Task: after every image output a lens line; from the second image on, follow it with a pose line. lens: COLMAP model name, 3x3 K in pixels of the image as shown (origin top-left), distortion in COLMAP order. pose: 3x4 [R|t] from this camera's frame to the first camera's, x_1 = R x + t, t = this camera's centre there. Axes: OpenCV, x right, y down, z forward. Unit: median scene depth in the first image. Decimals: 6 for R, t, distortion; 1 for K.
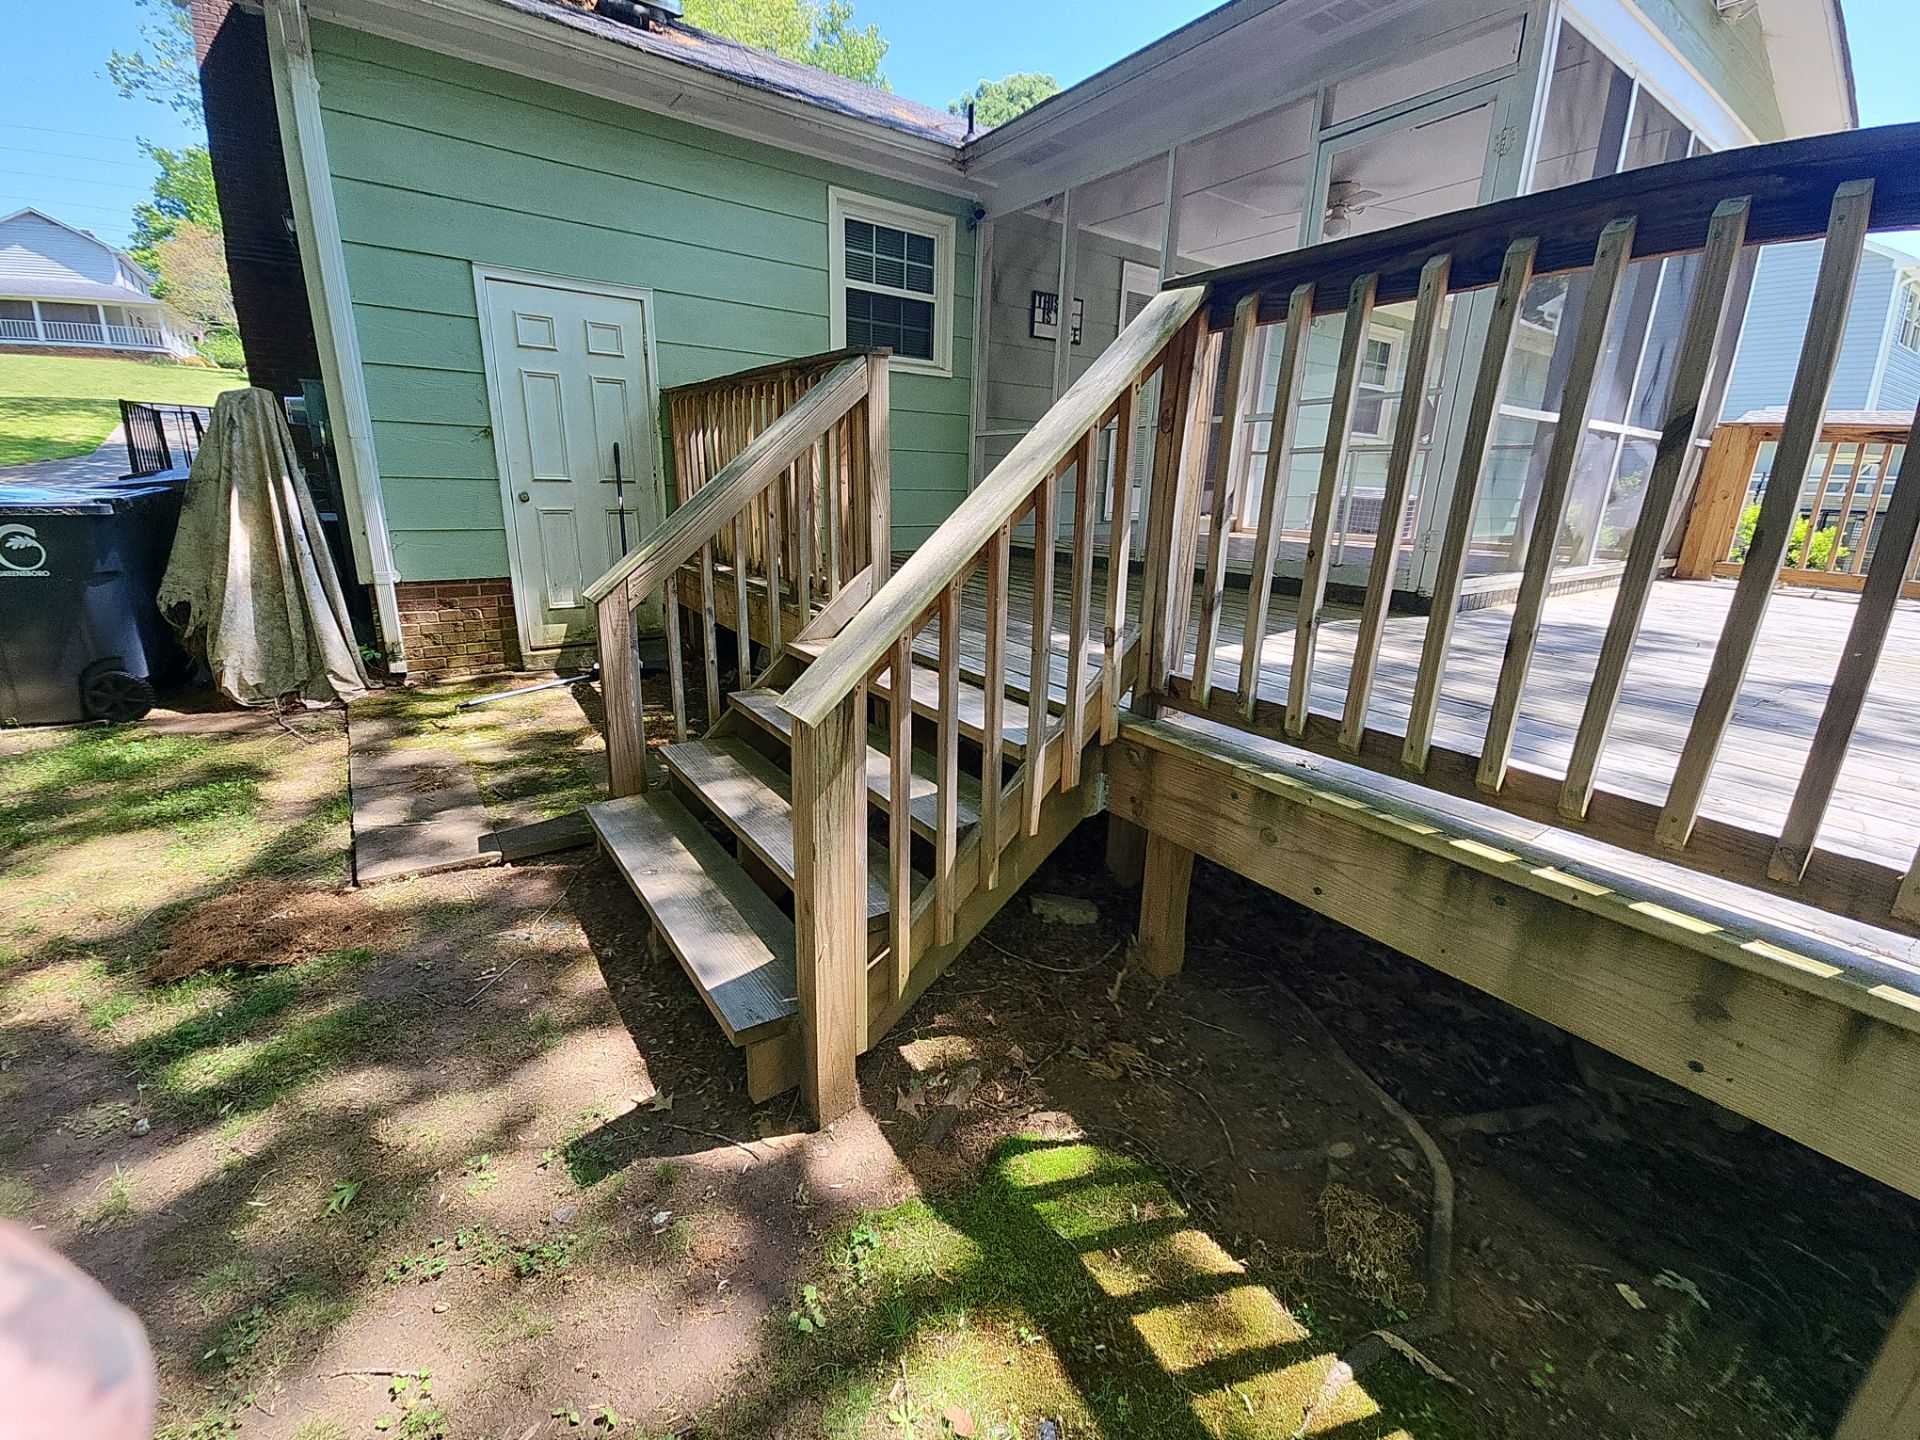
lens RADIAL K [[771.7, 0, 986.9], [0, 771.7, 721.5], [0, 0, 1]] dist [0.000758, -0.005269]
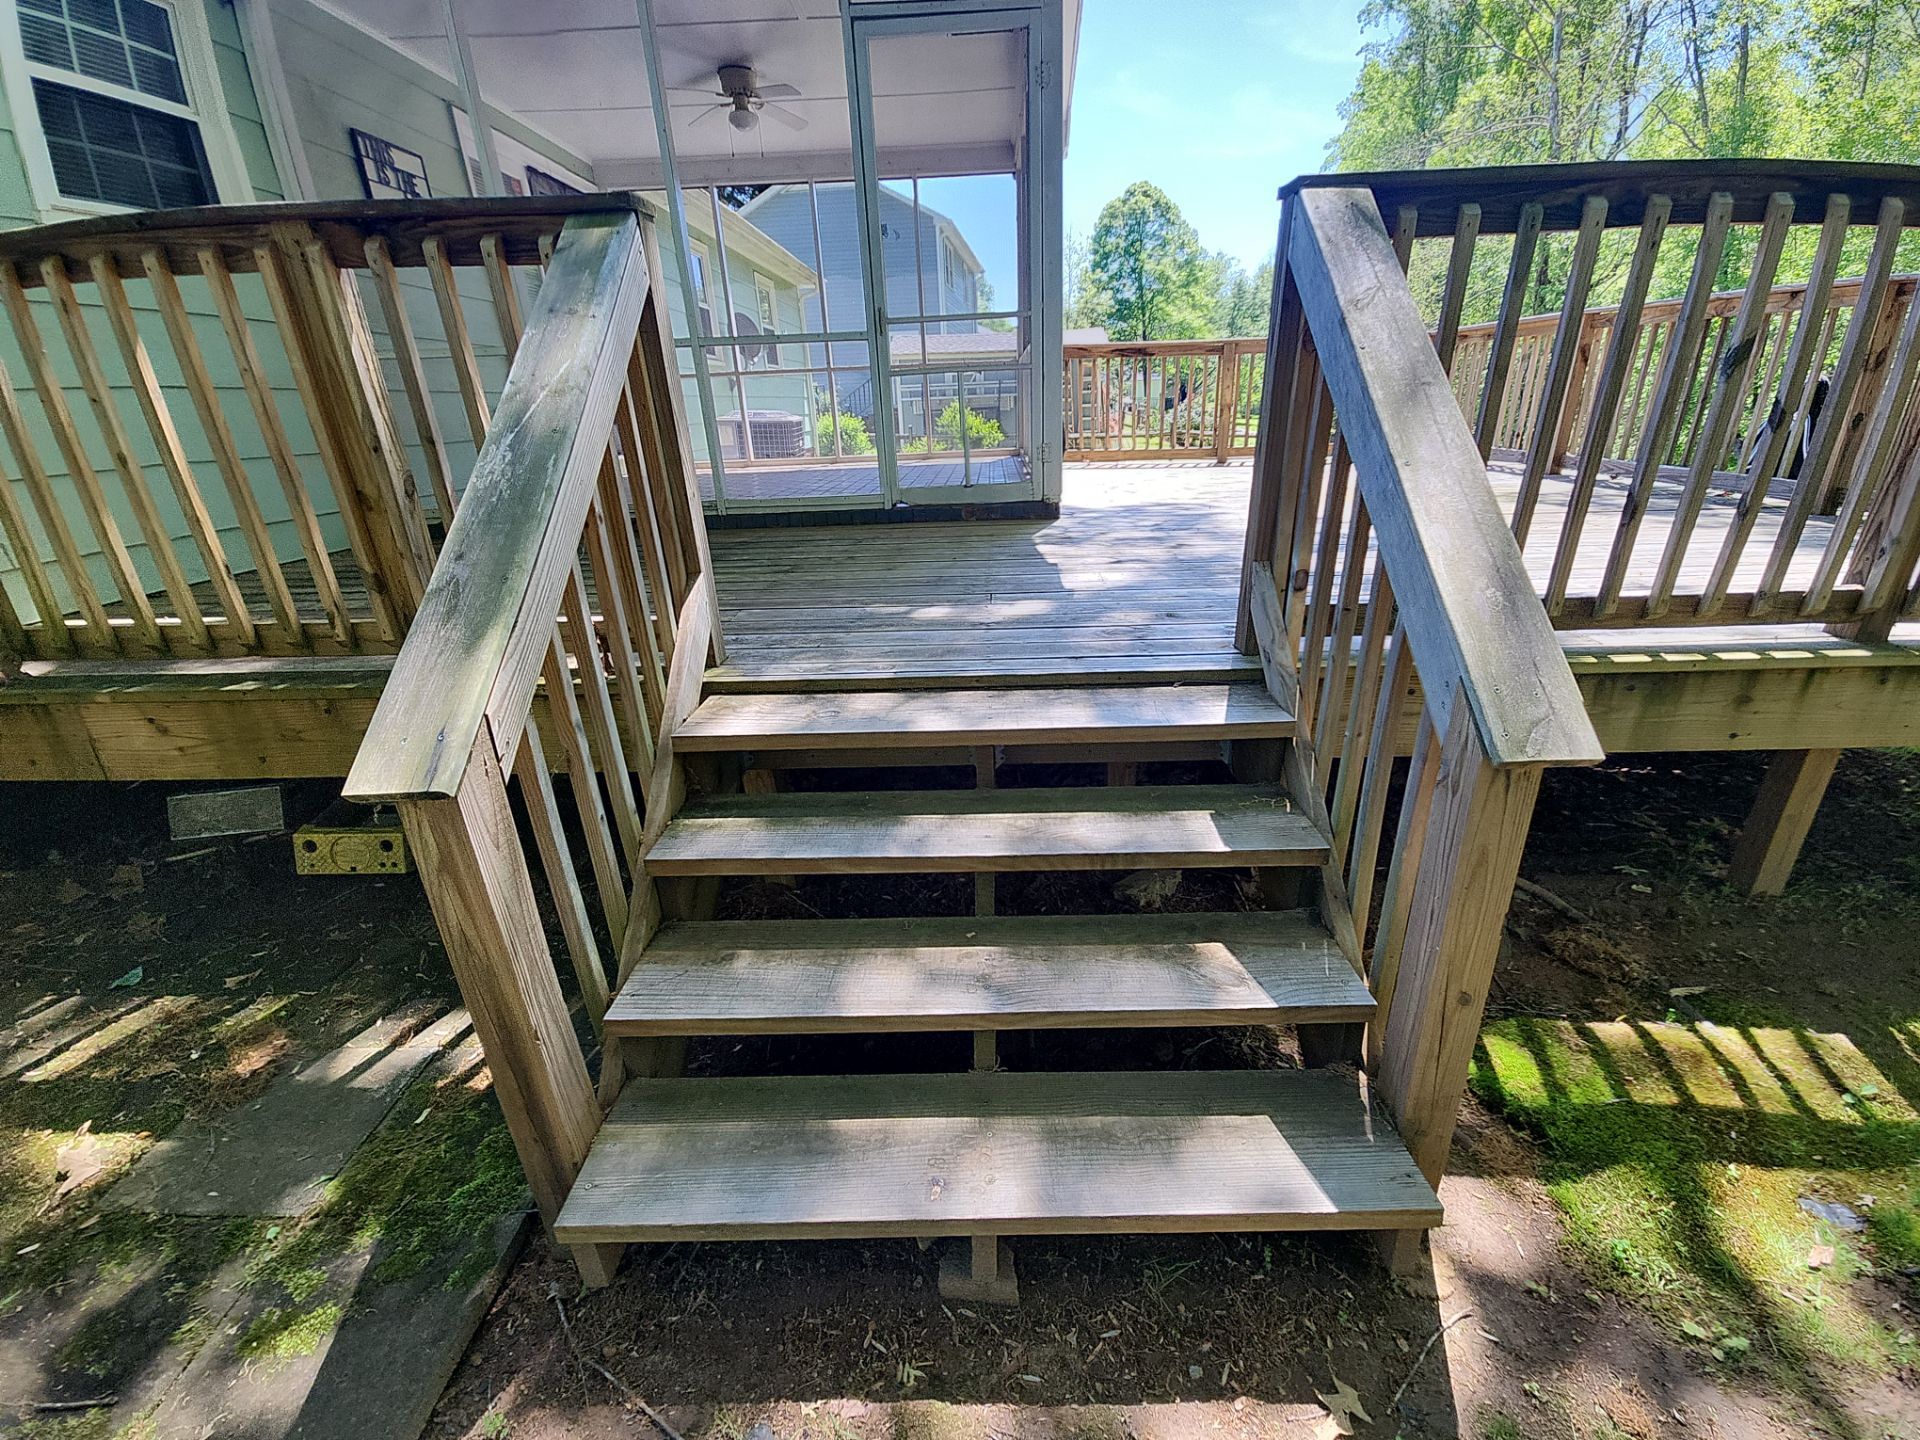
lens RADIAL K [[771.7, 0, 986.9], [0, 771.7, 721.5], [0, 0, 1]] dist [0.000758, -0.005269]
pose [[0.607237, -0.343364, 0.716495, -1.089862], [0.280358, 0.936387, 0.211136, -0.340755], [-0.743413, 0.072665, 0.664874, 0.927898]]
